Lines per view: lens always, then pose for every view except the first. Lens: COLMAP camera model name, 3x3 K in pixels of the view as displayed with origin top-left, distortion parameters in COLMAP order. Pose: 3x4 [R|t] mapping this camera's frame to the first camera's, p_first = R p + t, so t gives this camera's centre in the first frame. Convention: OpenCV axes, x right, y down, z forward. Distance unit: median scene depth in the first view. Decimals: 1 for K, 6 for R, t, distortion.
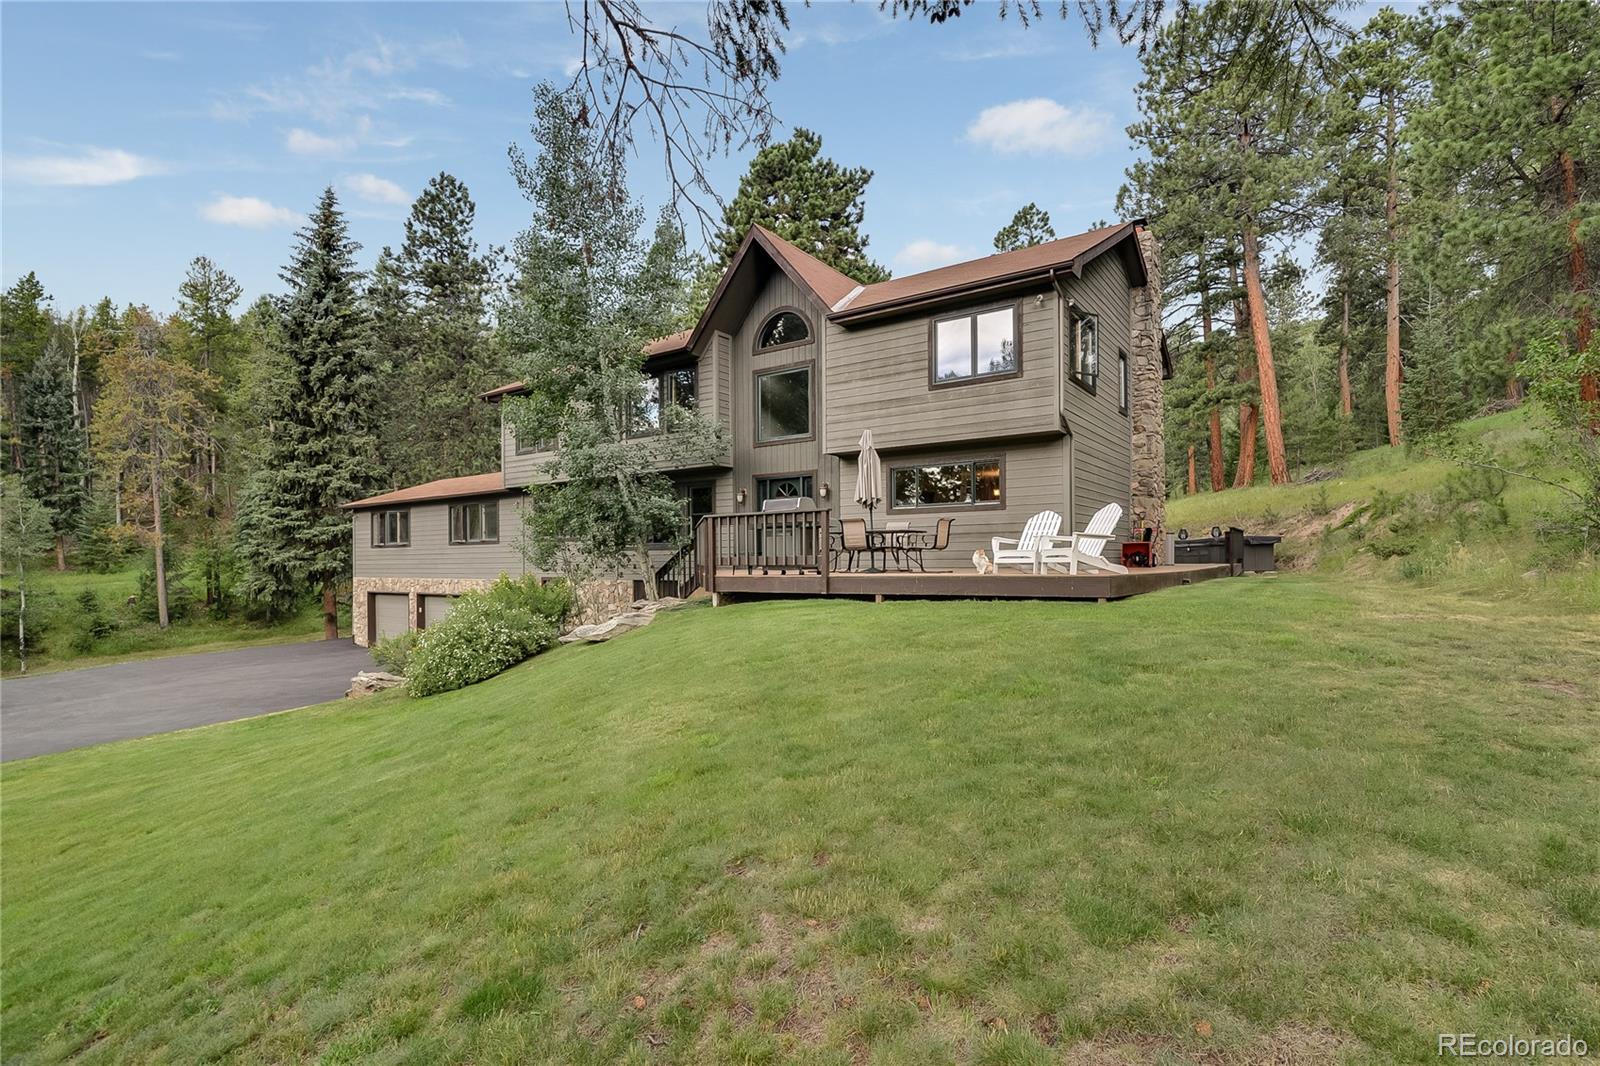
lens RADIAL K [[771.9, 0, 800.0], [0, 771.9, 533.0], [0, 0, 1]] dist [0.002962, 0.000371]
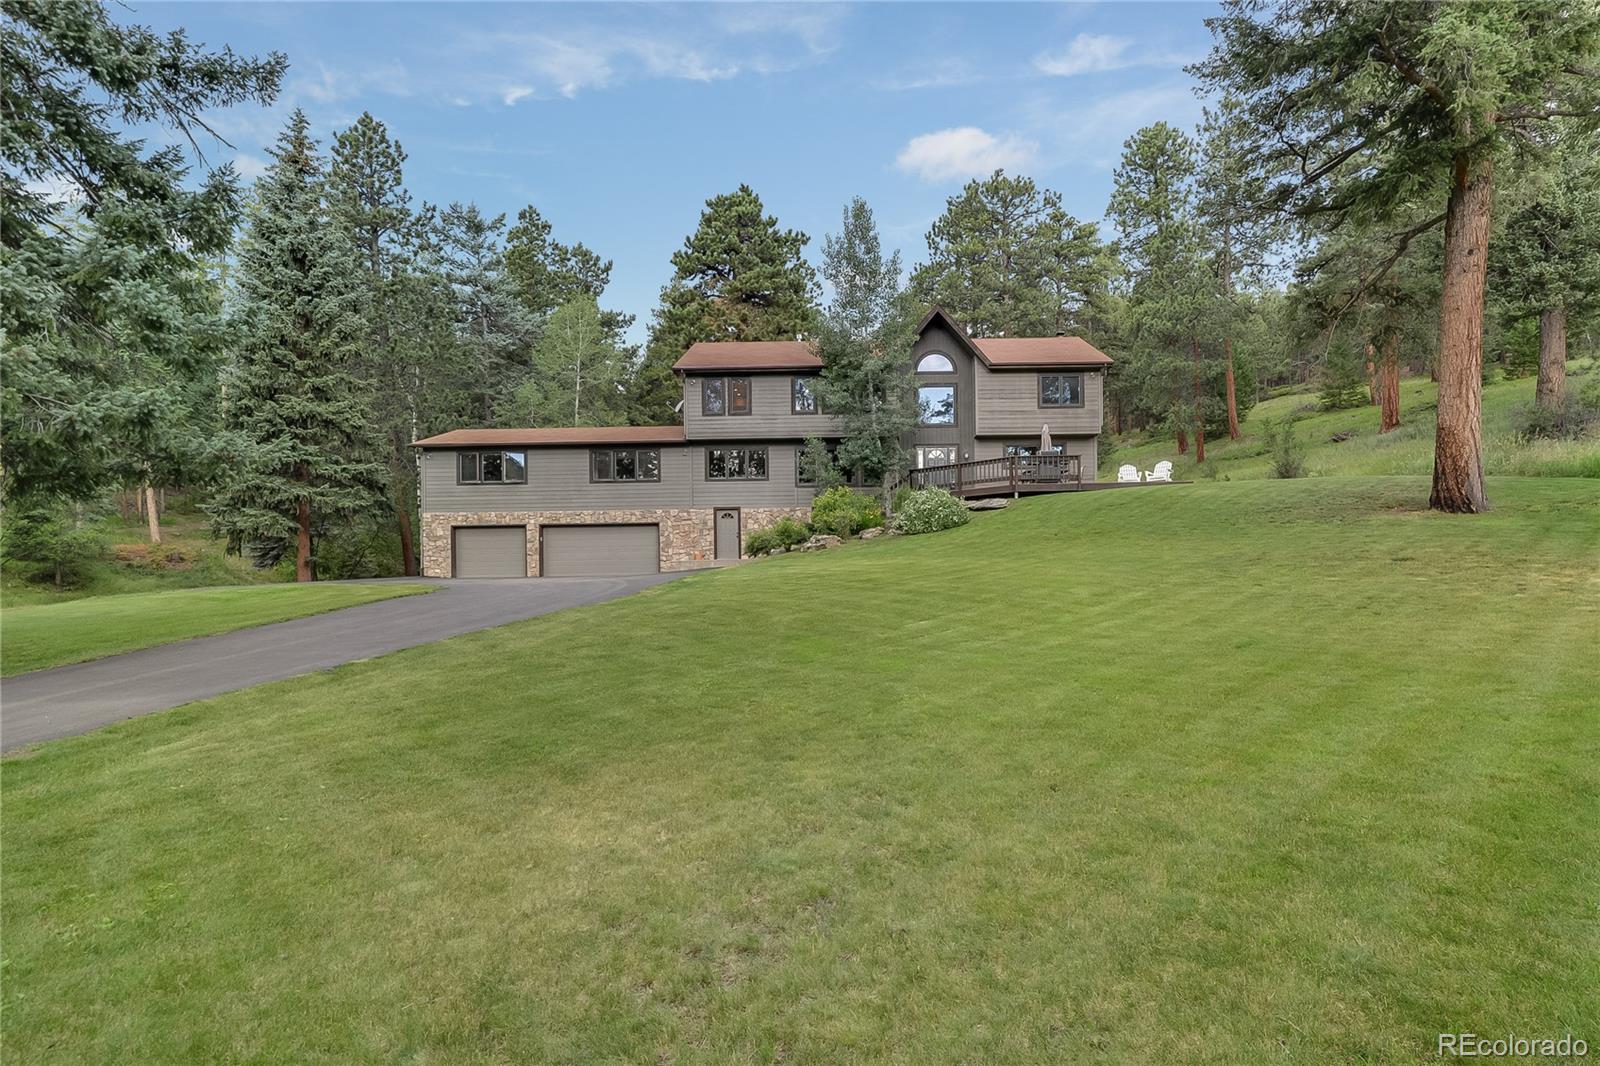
lens RADIAL K [[771.9, 0, 800.0], [0, 771.9, 533.0], [0, 0, 1]] dist [0.002962, 0.000371]
pose [[0.805846, -0.003630, 0.592114, -0.823455], [-0.007656, 0.999834, 0.016550, 0.065561], [-0.592076, -0.017870, 0.805684, -0.170968]]
